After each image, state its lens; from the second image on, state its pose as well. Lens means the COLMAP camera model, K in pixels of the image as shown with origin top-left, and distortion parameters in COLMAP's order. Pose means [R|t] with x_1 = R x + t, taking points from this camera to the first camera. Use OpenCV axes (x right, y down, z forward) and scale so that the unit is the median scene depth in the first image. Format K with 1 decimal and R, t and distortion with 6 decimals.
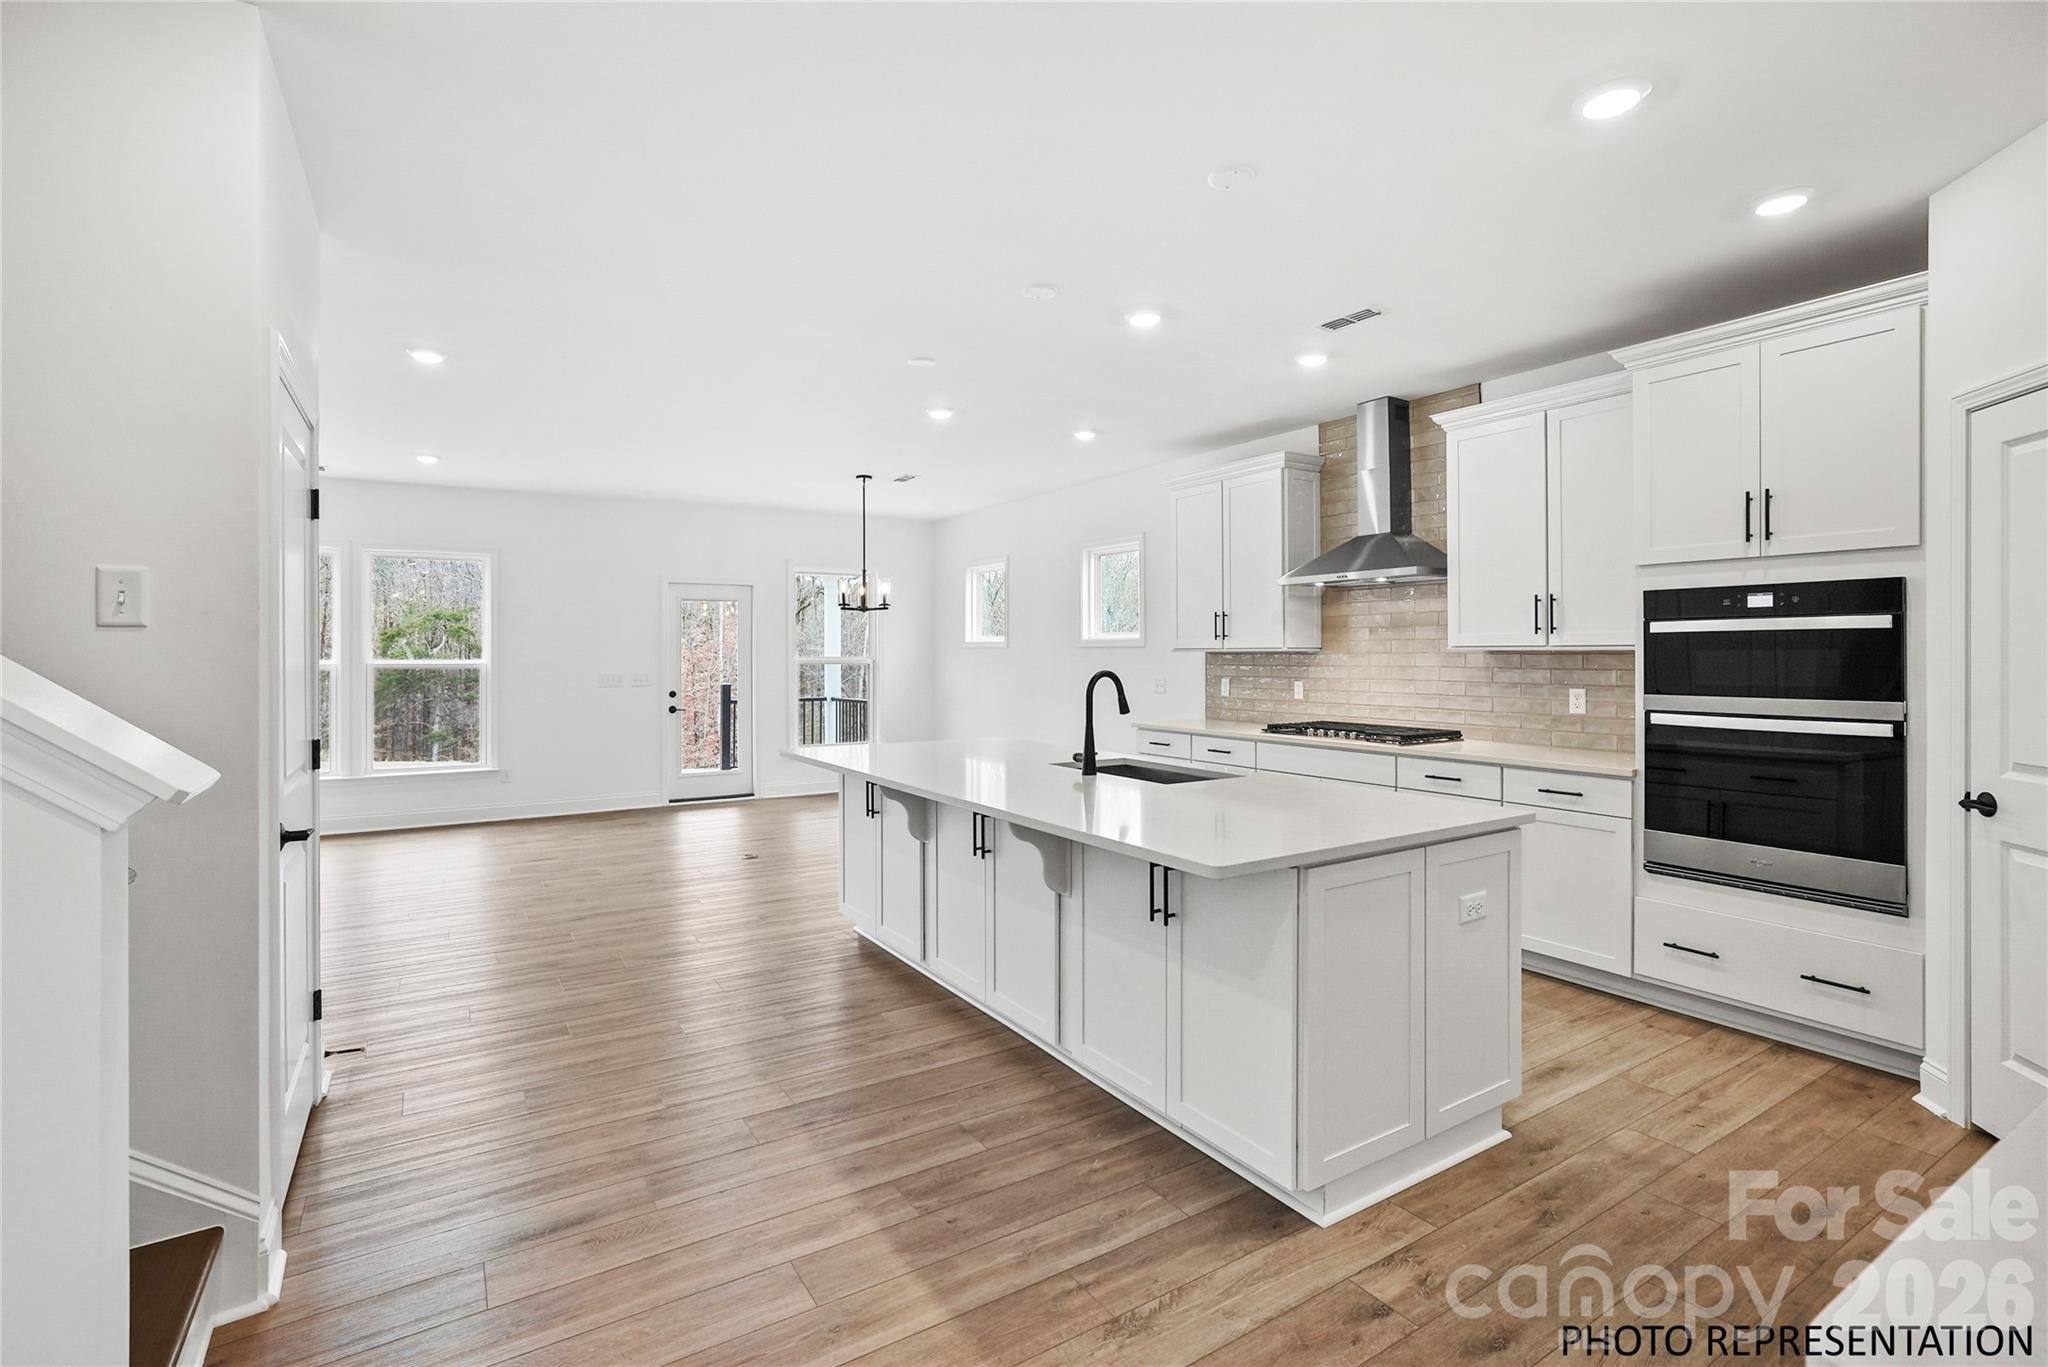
lens RADIAL K [[939.7, 0, 1028.2], [0, 939.7, 665.8], [0, 0, 1]] dist [-0.010407, 0.001230]
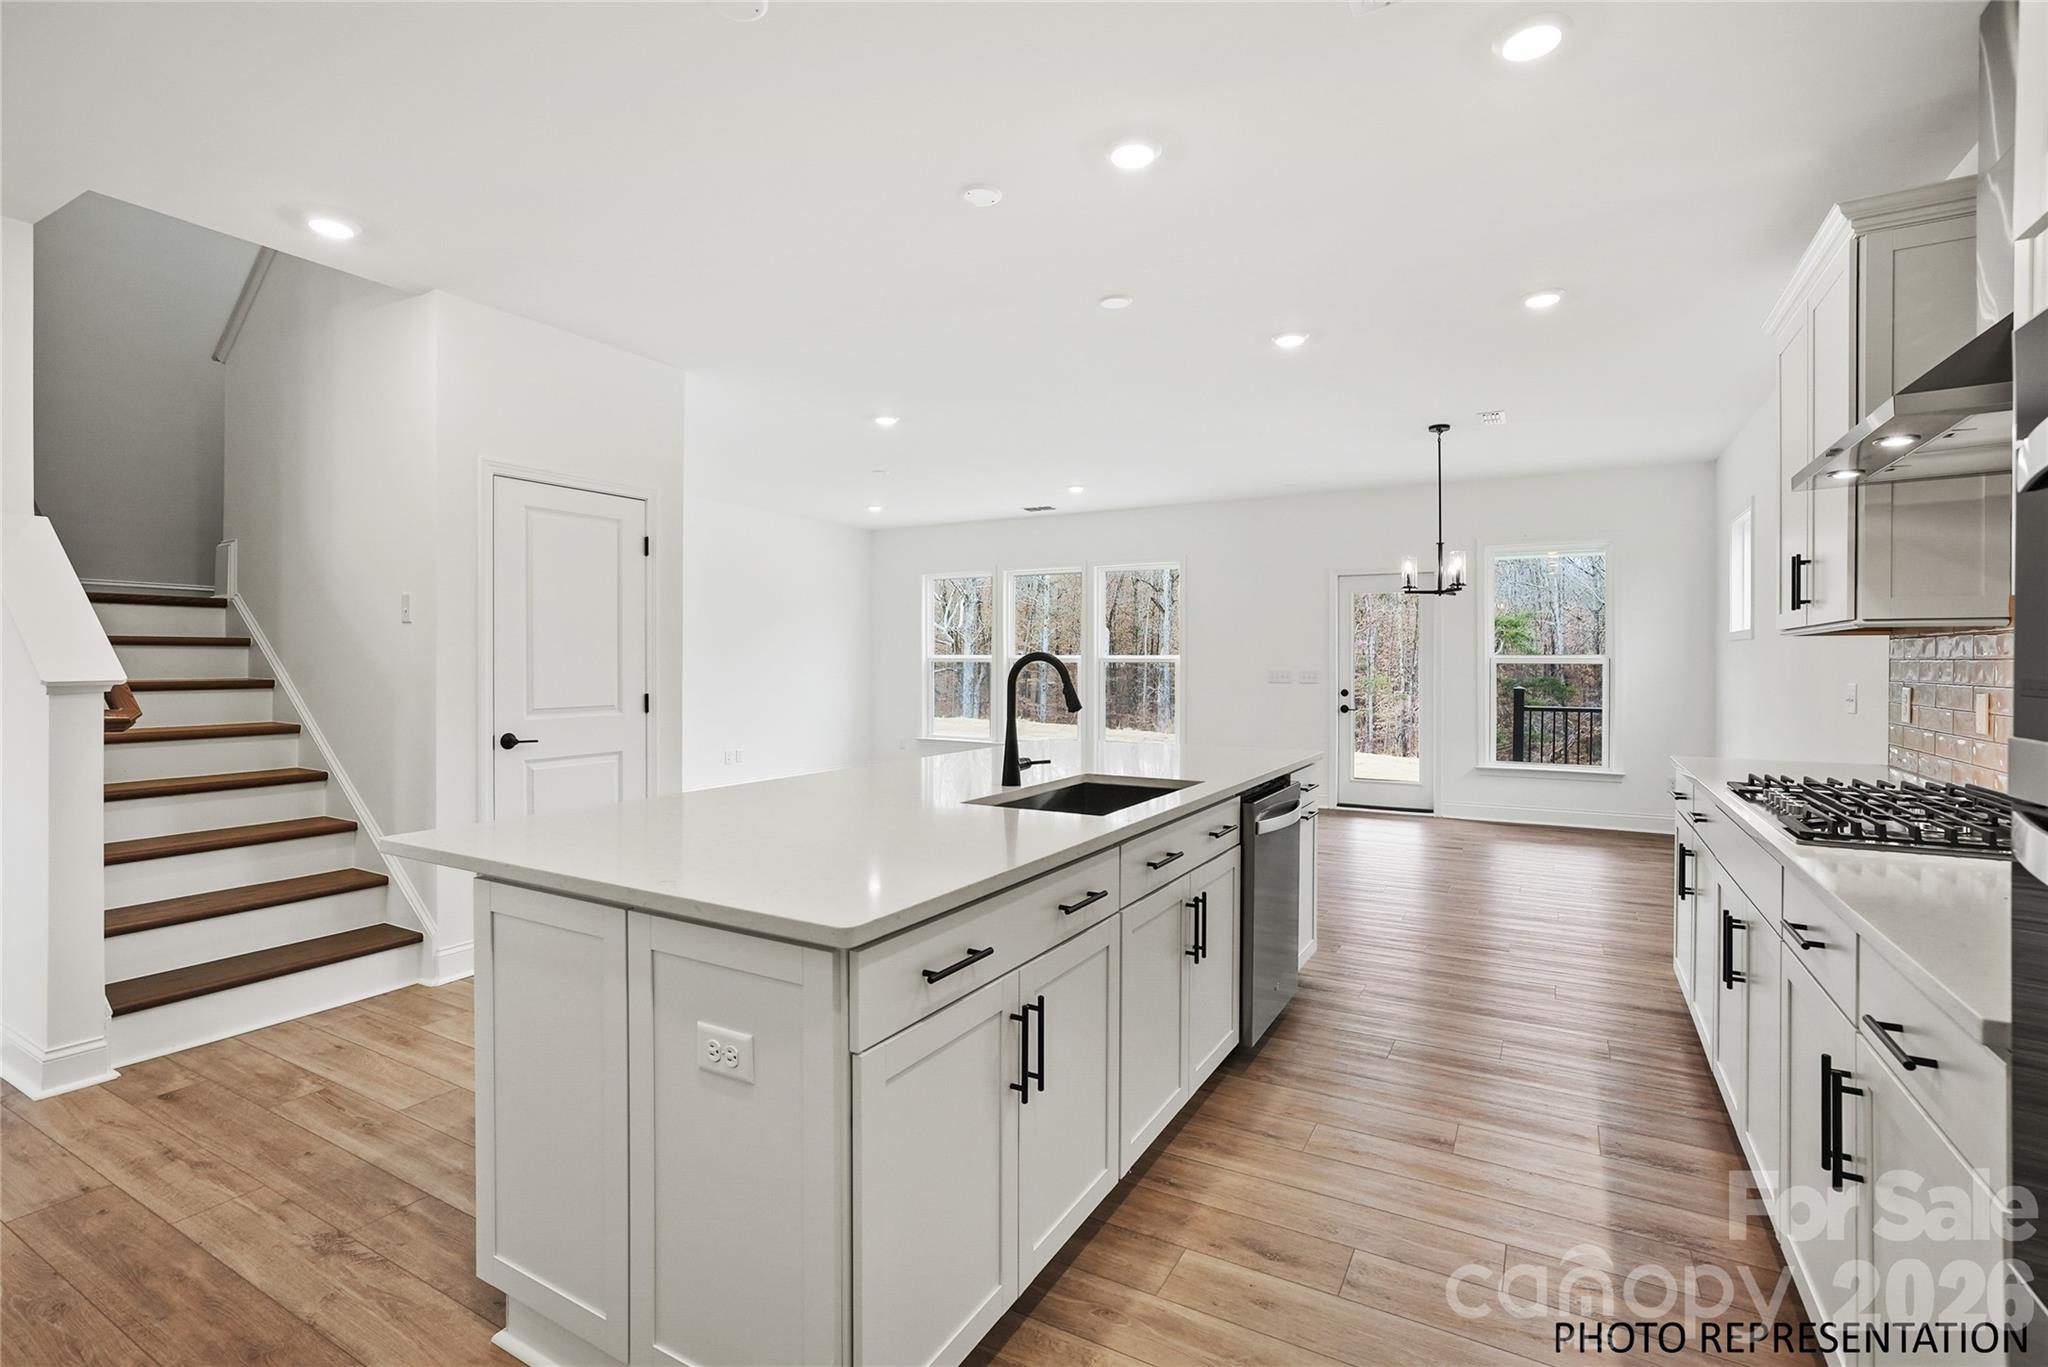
lens RADIAL K [[939.7, 0, 1028.6], [0, 939.7, 668.3], [0, 0, 1]] dist [-0.010407, 0.001230]
pose [[0.475942, 0.017522, -0.879302, 0.370758], [-0.021726, 0.999731, 0.008162, 0.005557], [0.879208, 0.015219, 0.476194, 0.310653]]
